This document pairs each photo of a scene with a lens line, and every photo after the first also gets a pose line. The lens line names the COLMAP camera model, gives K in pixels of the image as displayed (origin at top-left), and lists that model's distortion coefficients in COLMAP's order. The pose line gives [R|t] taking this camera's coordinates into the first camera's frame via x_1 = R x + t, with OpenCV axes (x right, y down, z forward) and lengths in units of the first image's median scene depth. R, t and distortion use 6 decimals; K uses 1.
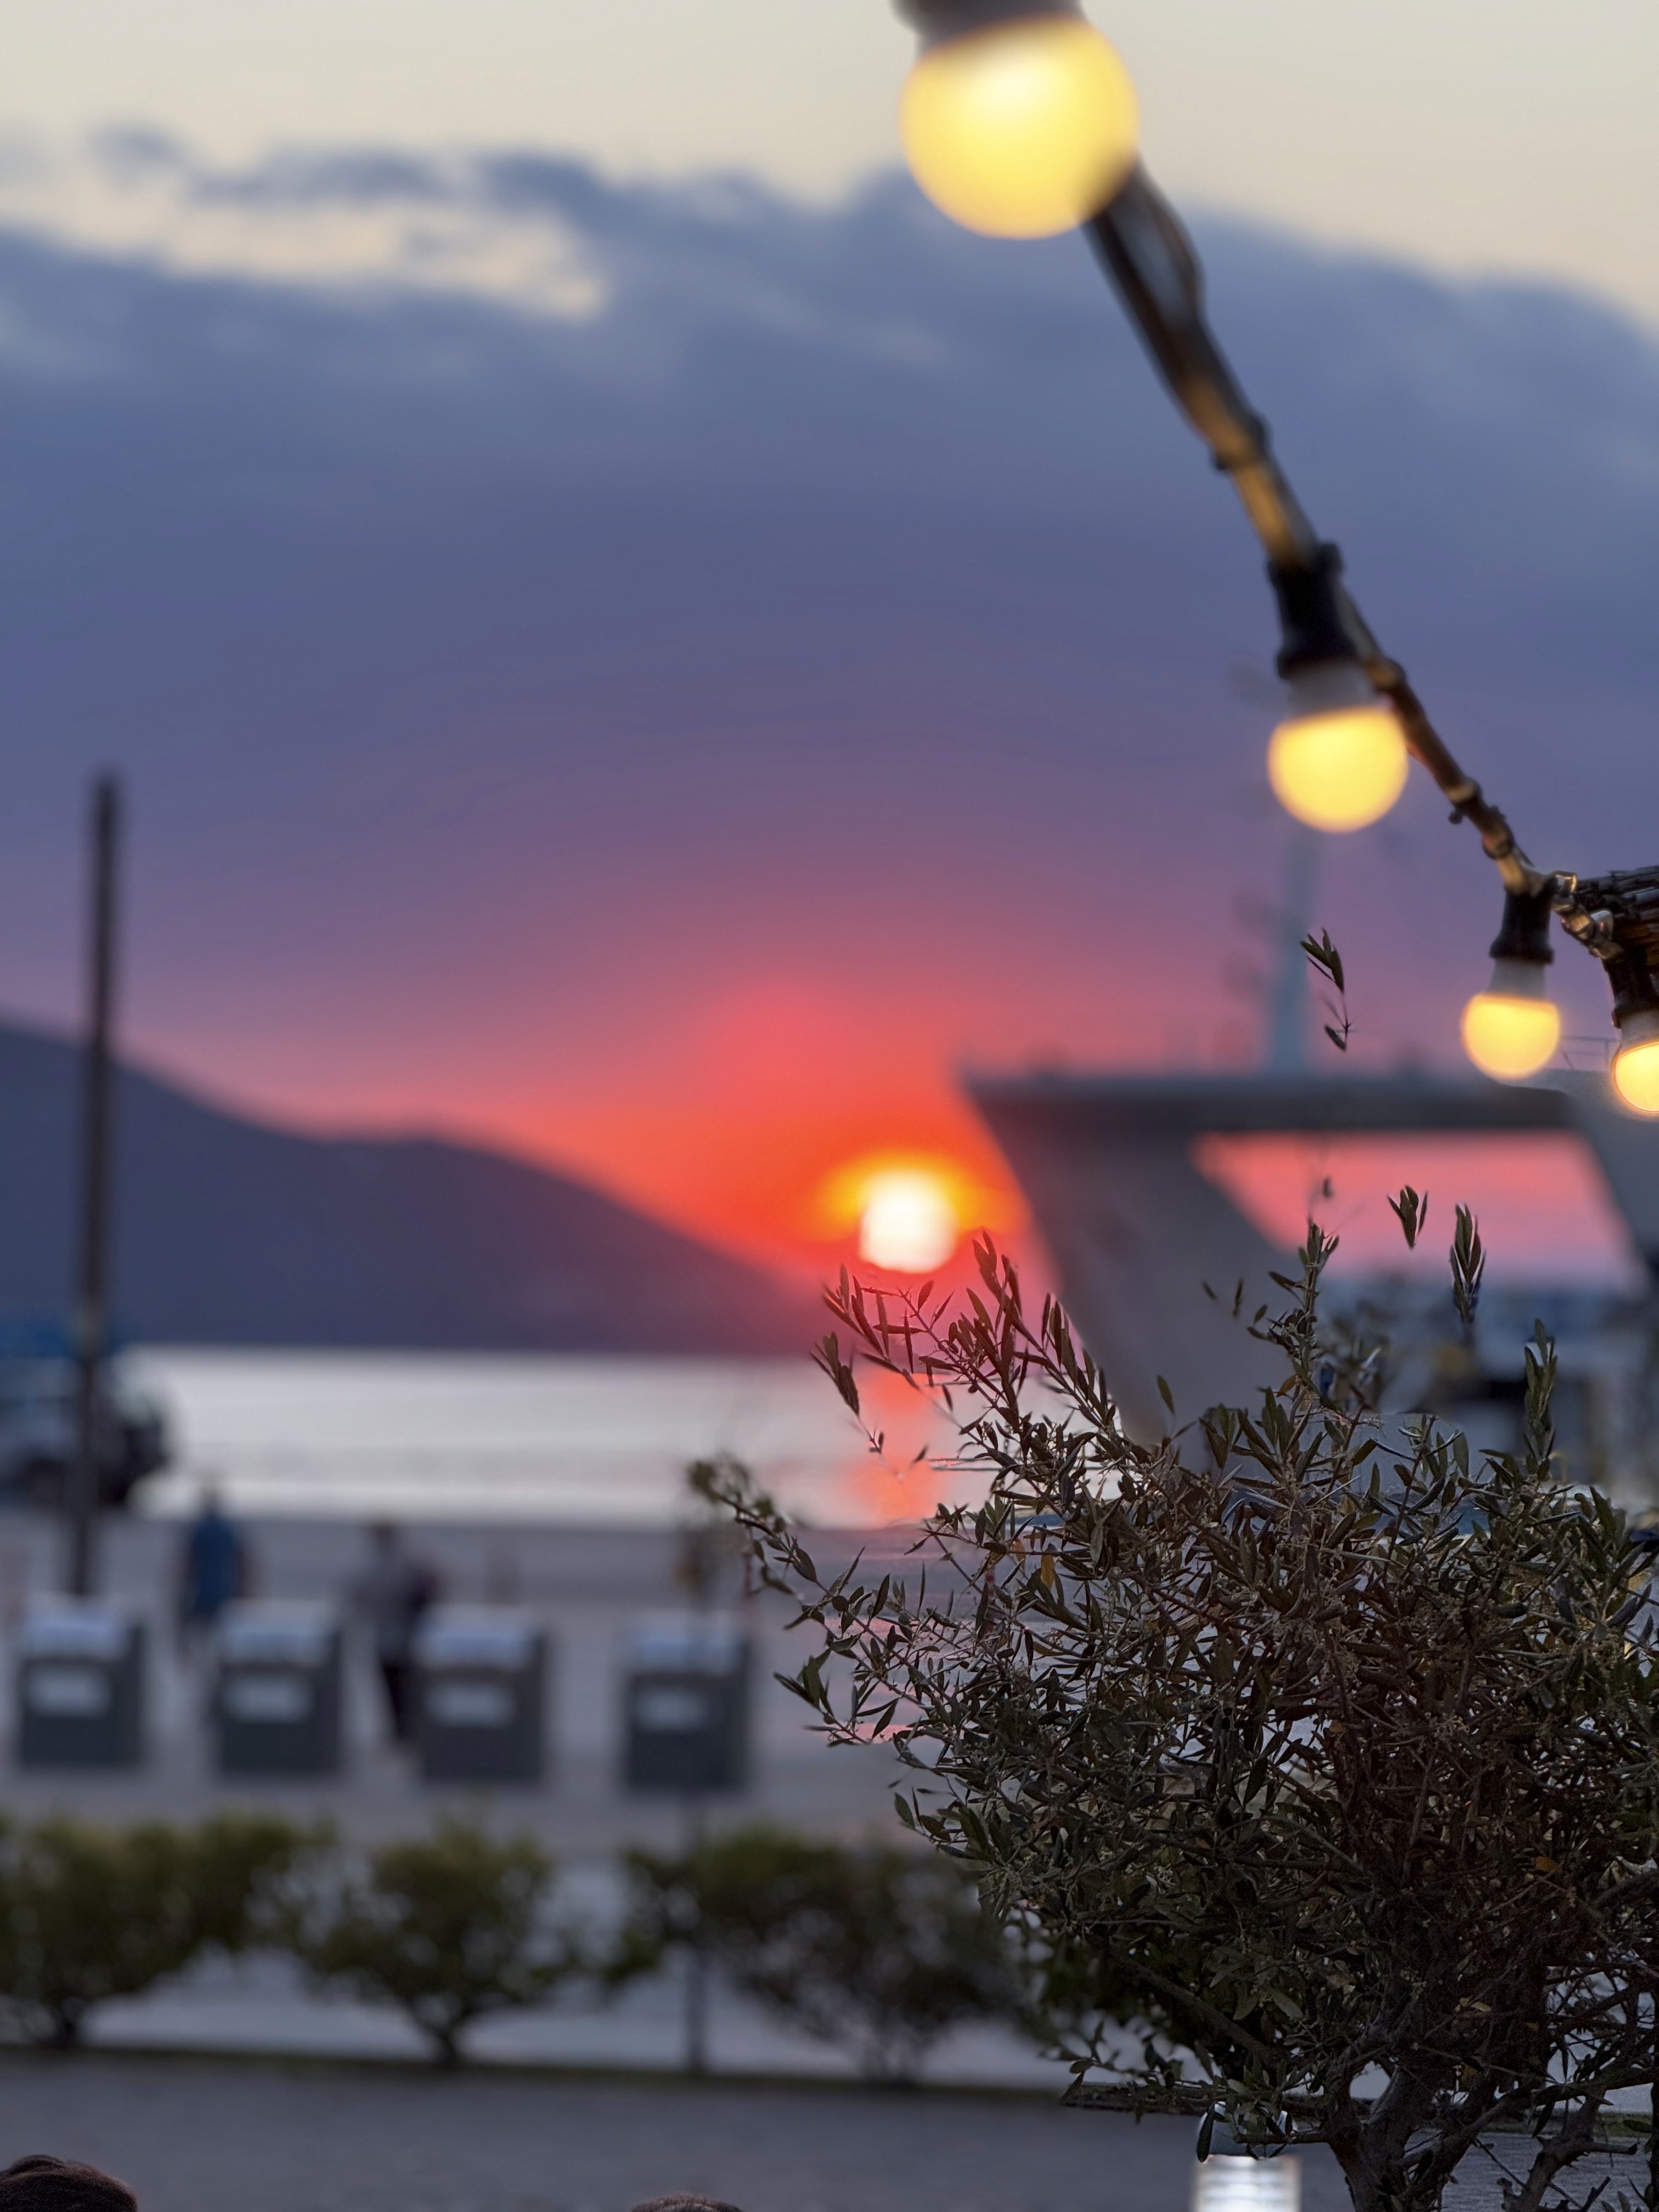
lens RADIAL K [[7697.4, 0, 829.5], [0, 7697.4, 1106.0], [0, 0, 1]] dist [-0.011849, 1.779805]
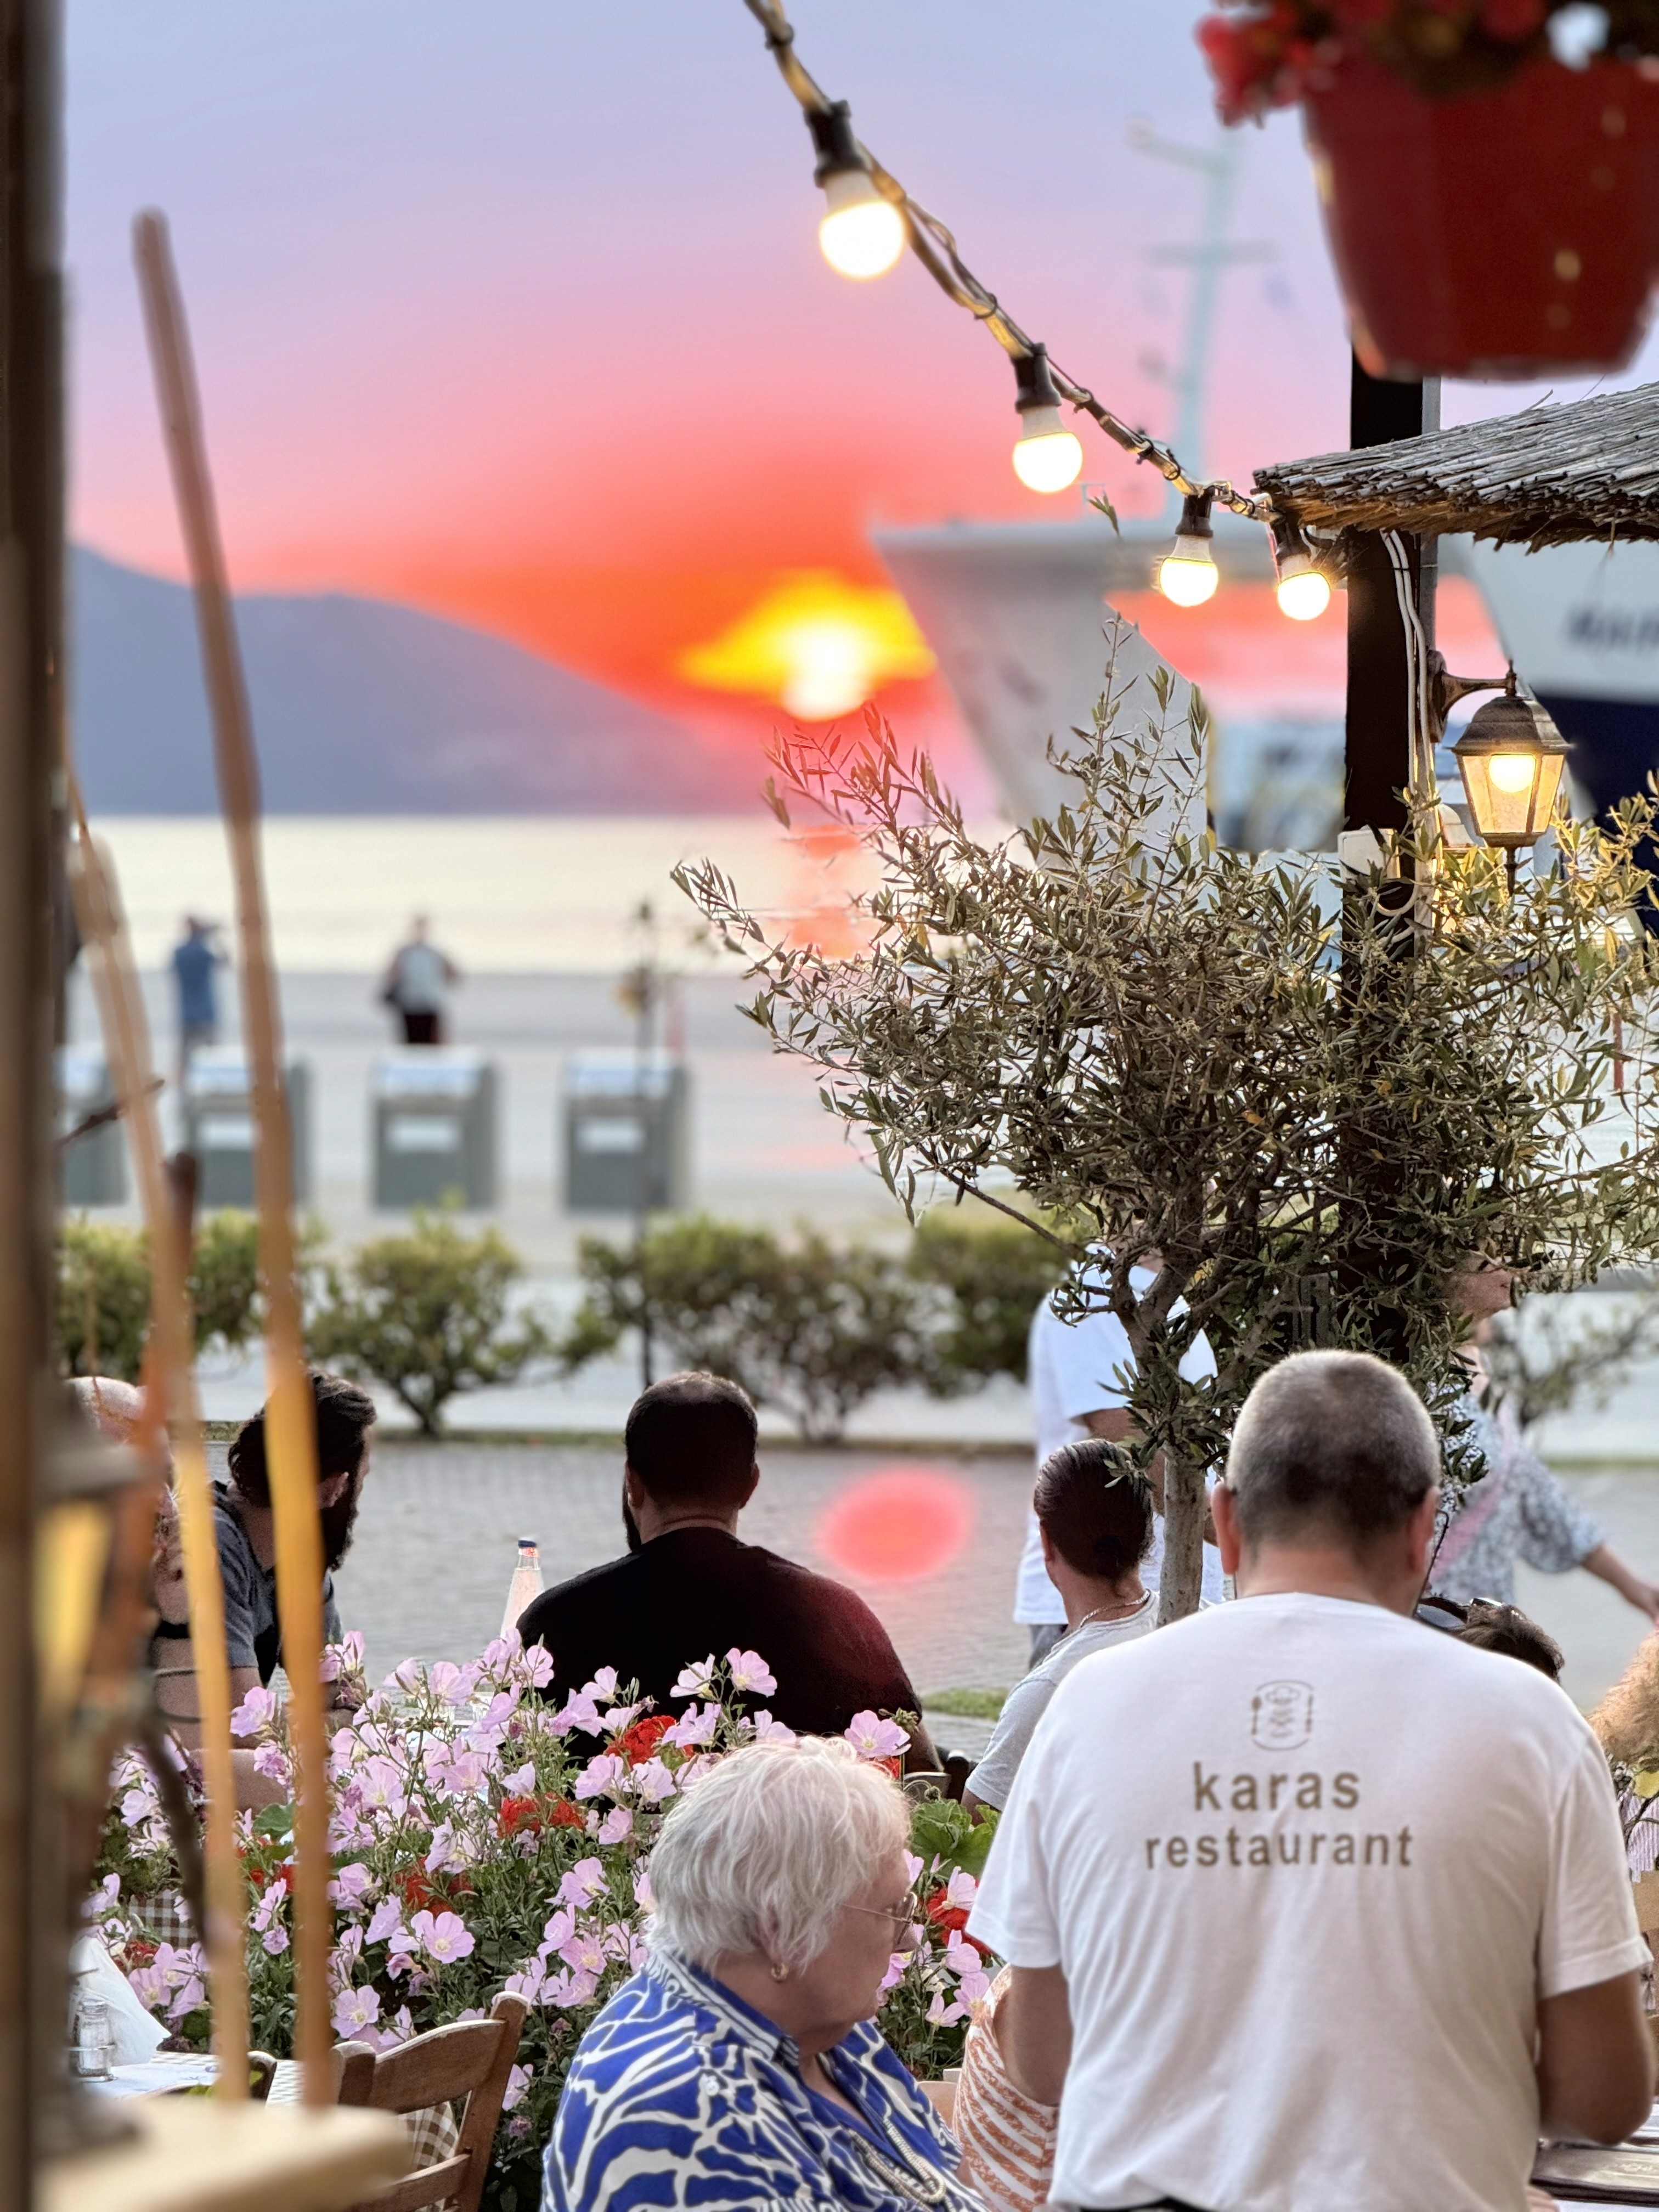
lens RADIAL K [[7697.4, 0, 829.5], [0, 7697.4, 1106.0], [0, 0, 1]] dist [-0.011849, 1.779805]
pose [[0.999756, -0.019514, 0.010396, -0.005008], [0.018728, 0.997301, 0.070999, -0.011431], [-0.011754, -0.070787, 0.997422, -0.464397]]
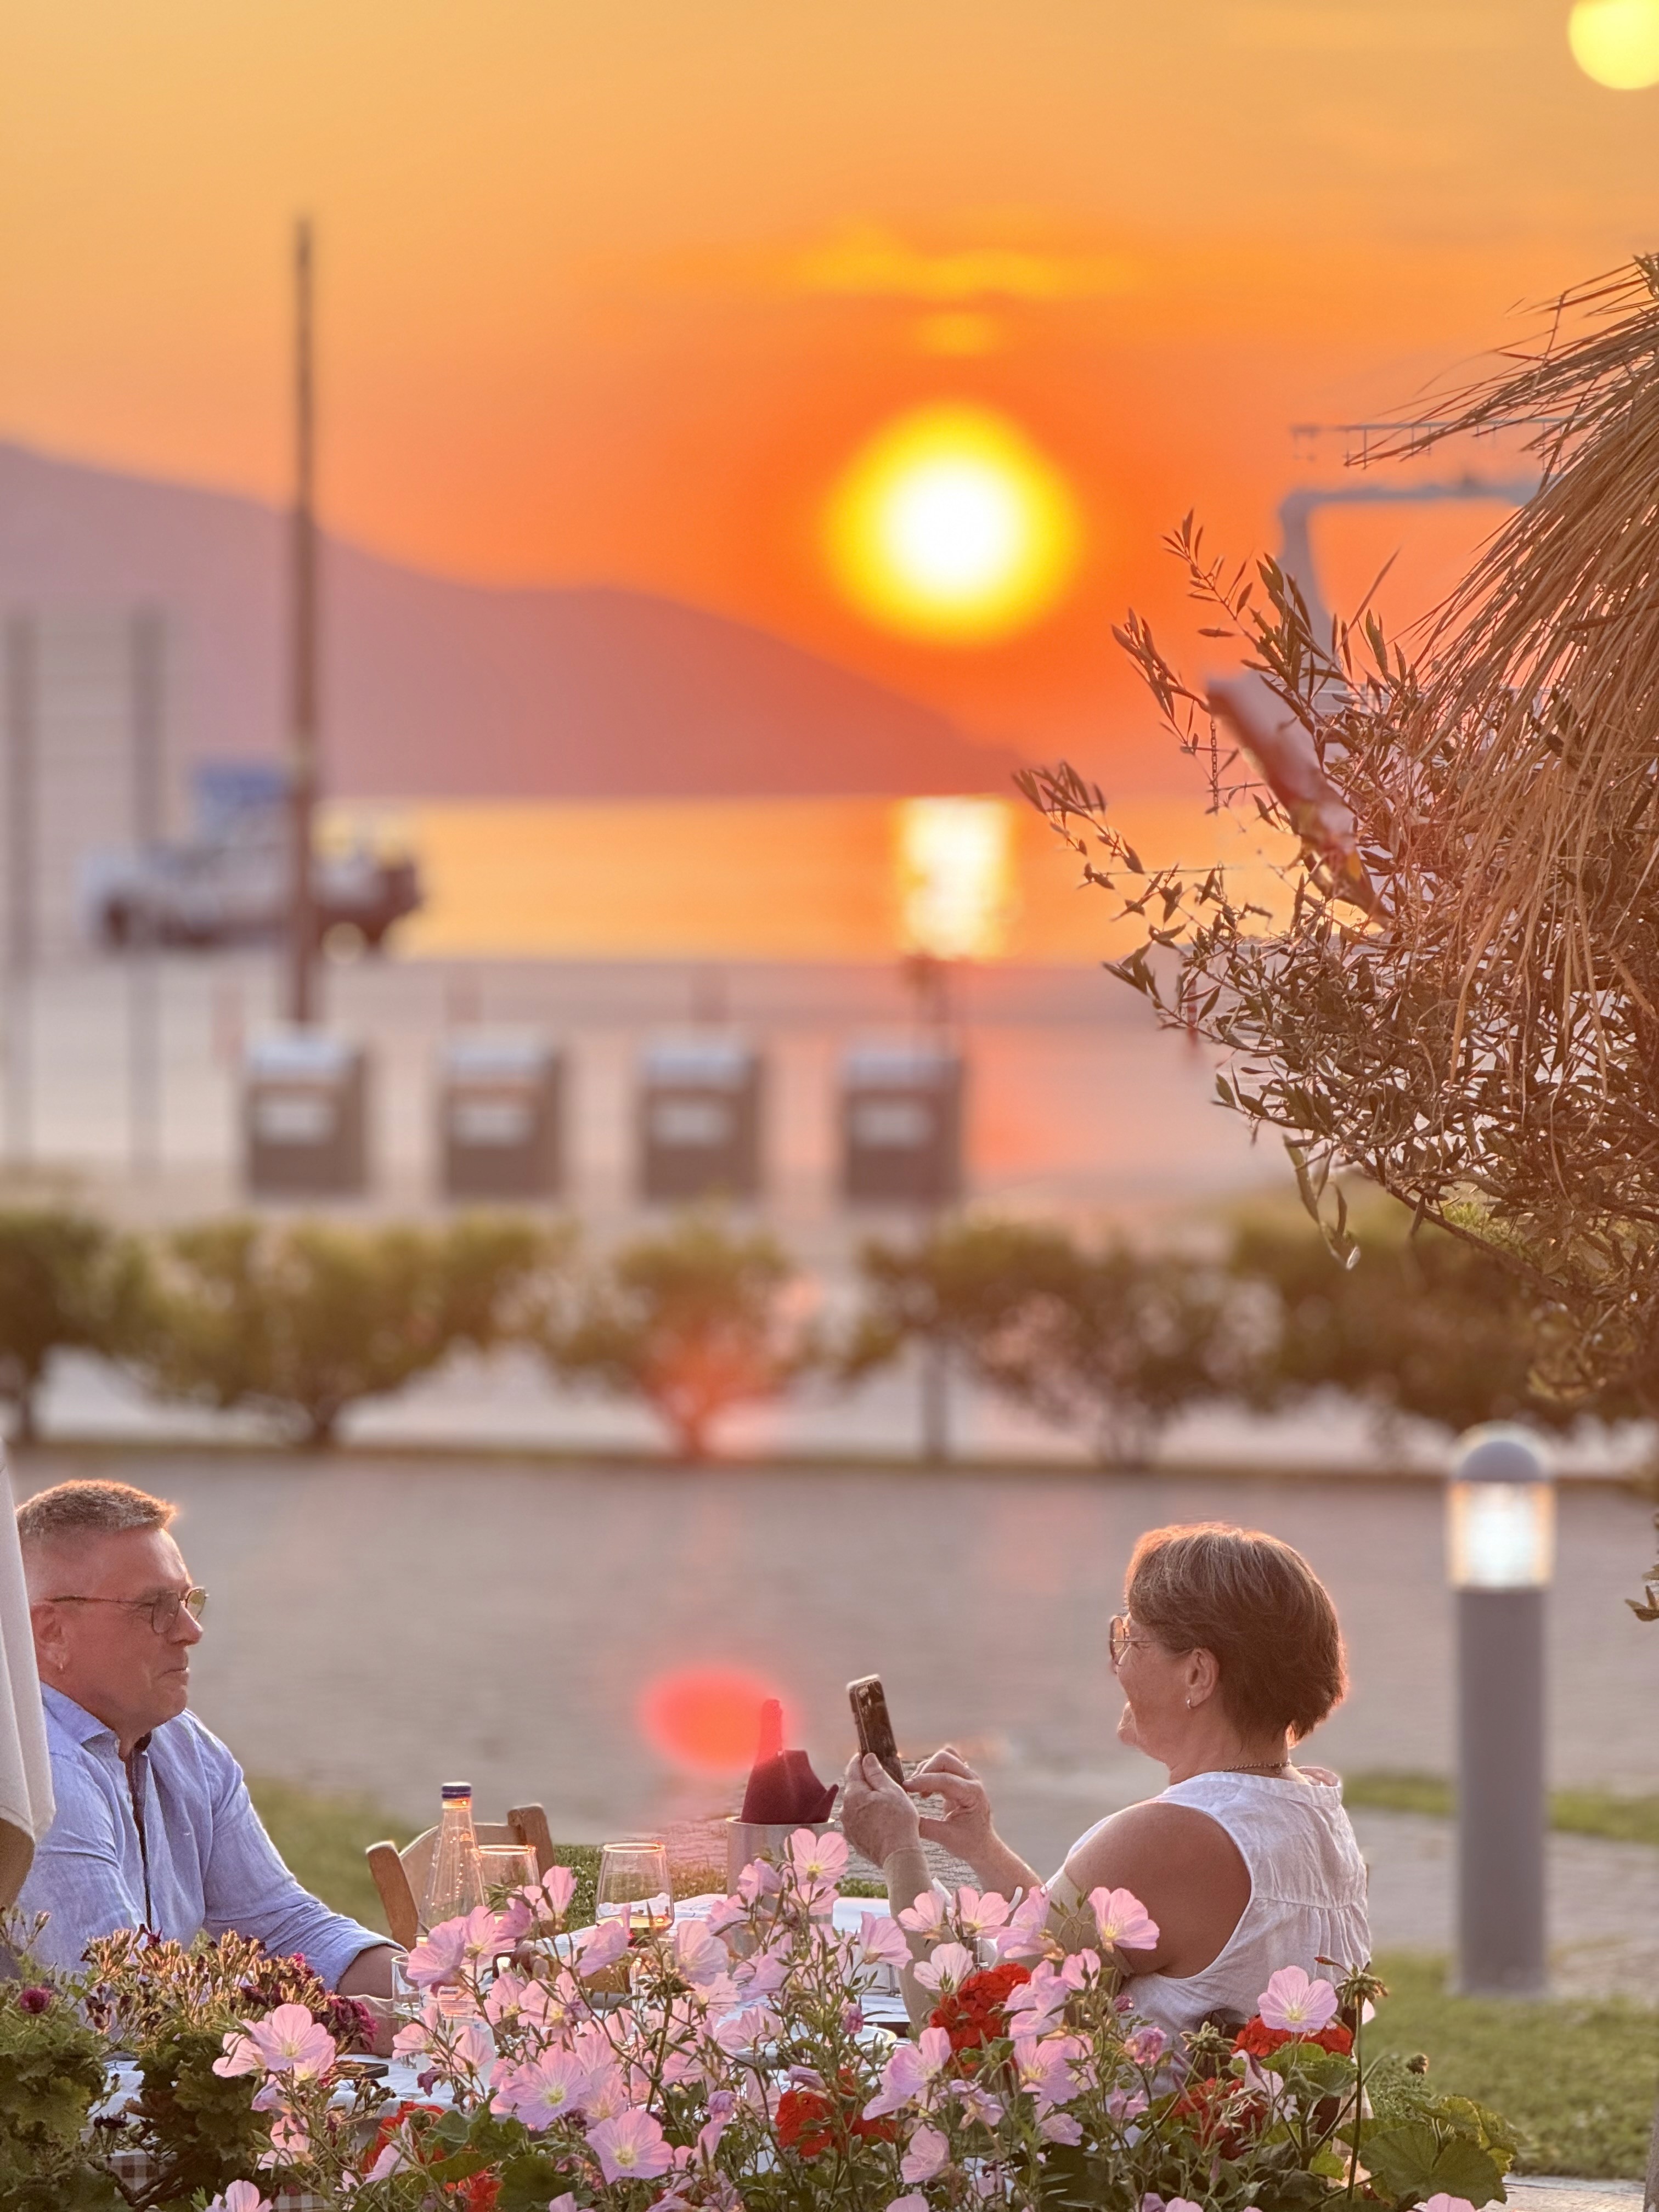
lens RADIAL K [[7697.4, 0, 829.5], [0, 7697.4, 1106.0], [0, 0, 1]] dist [-0.011849, 1.779805]
pose [[0.999377, -0.025568, -0.024325, -0.019083], [0.027274, 0.996986, 0.072633, 0.014712], [0.022394, -0.073251, 0.997062, -0.059728]]
